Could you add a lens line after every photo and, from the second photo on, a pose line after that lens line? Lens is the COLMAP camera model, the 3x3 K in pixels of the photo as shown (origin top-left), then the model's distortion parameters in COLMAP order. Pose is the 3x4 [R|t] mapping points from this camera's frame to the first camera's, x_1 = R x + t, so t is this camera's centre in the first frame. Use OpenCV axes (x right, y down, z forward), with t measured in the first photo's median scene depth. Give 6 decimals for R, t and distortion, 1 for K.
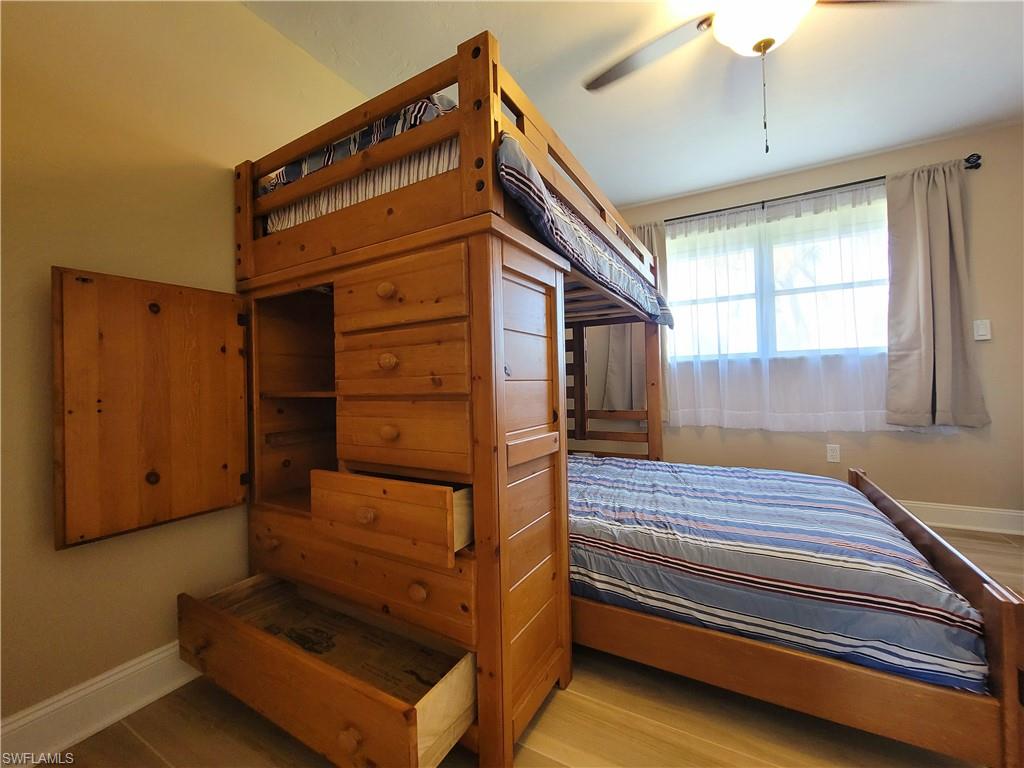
lens RADIAL K [[418.2, 0, 515.4], [0, 418.2, 379.5], [0, 0, 1]] dist [-0.000985, 0.000026]
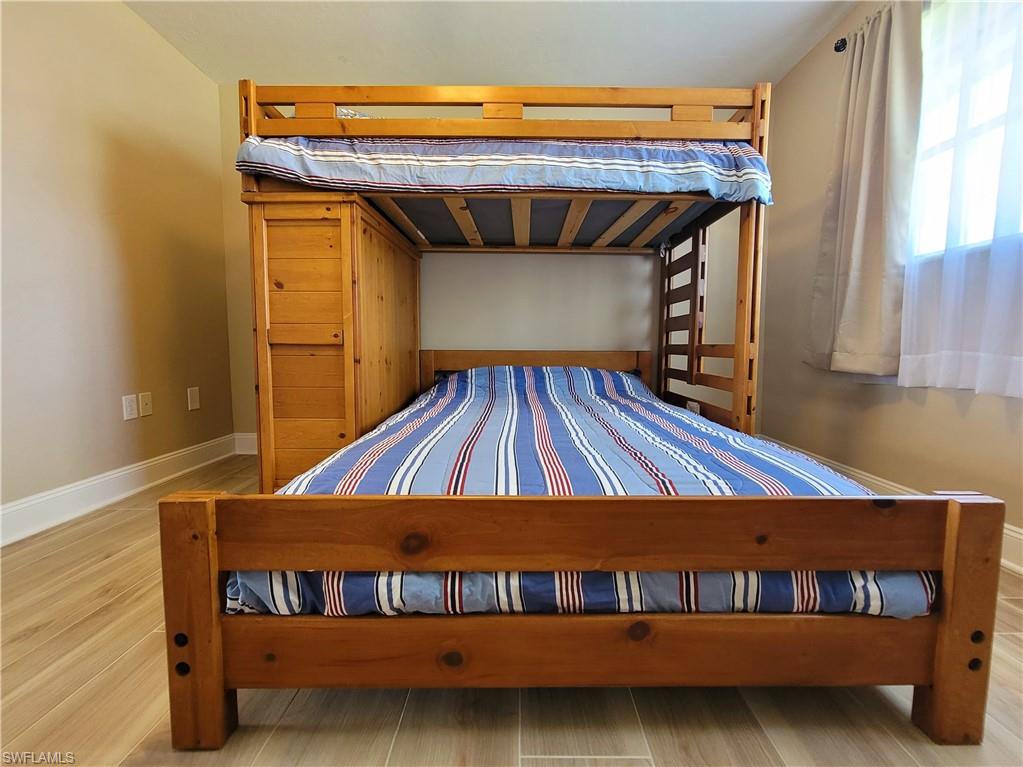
lens RADIAL K [[428.9, 0, 514.4], [0, 428.9, 375.3], [0, 0, 1]] dist [-0.001976, -0.000059]
pose [[0.491401, 0.088493, -0.866426, 0.712276], [-0.010277, 0.995345, 0.095831, 0.060165], [0.870873, -0.038187, 0.490023, 0.367172]]
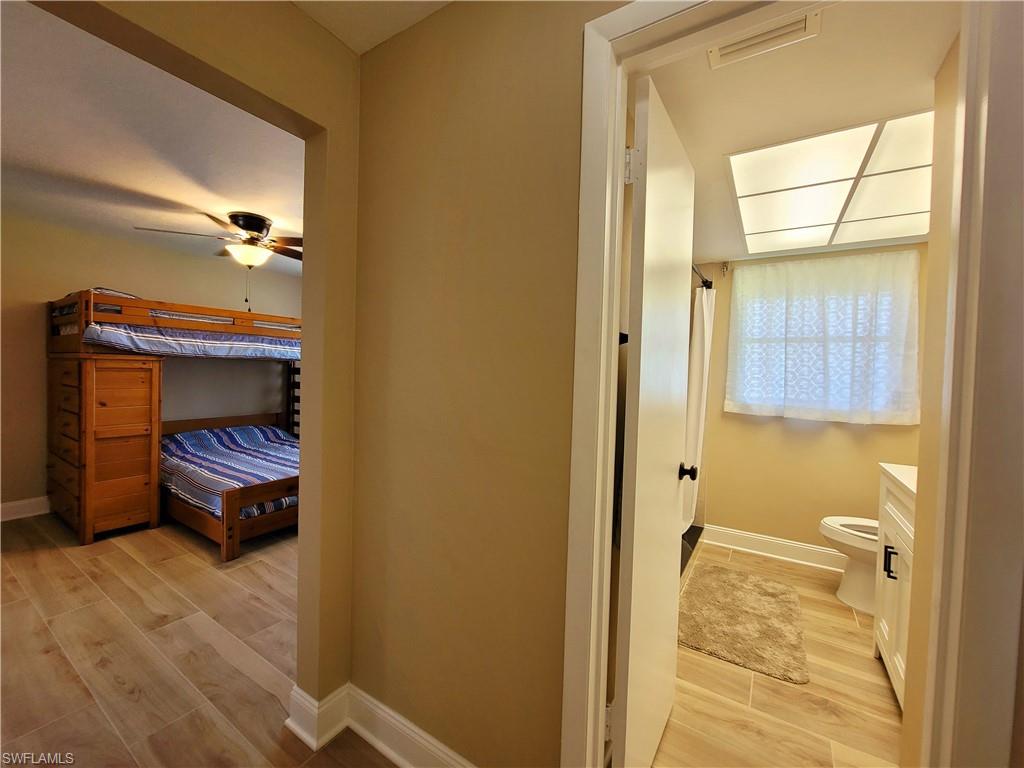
lens RADIAL K [[418.5, 0, 509.6], [0, 418.5, 377.7], [0, 0, 1]] dist [-0.008530, 0.002800]
pose [[0.996829, 0.050445, -0.061543, 1.077456], [-0.048709, 0.998381, 0.029388, -0.155629], [0.062926, -0.026297, 0.997672, -0.603870]]
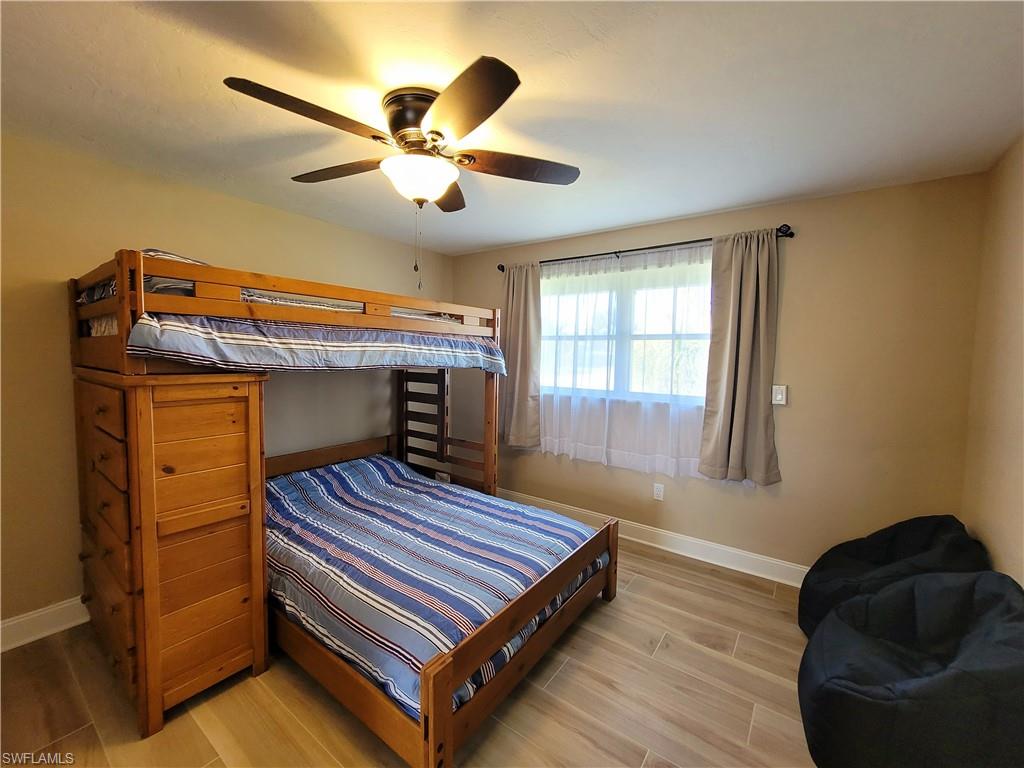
lens RADIAL K [[418.5, 0, 509.6], [0, 418.5, 377.7], [0, 0, 1]] dist [-0.008530, 0.002800]
pose [[0.992025, 0.045582, -0.117514, 0.501332], [-0.037654, 0.996918, 0.068831, -0.185071], [0.120289, -0.063857, 0.990683, -0.108230]]
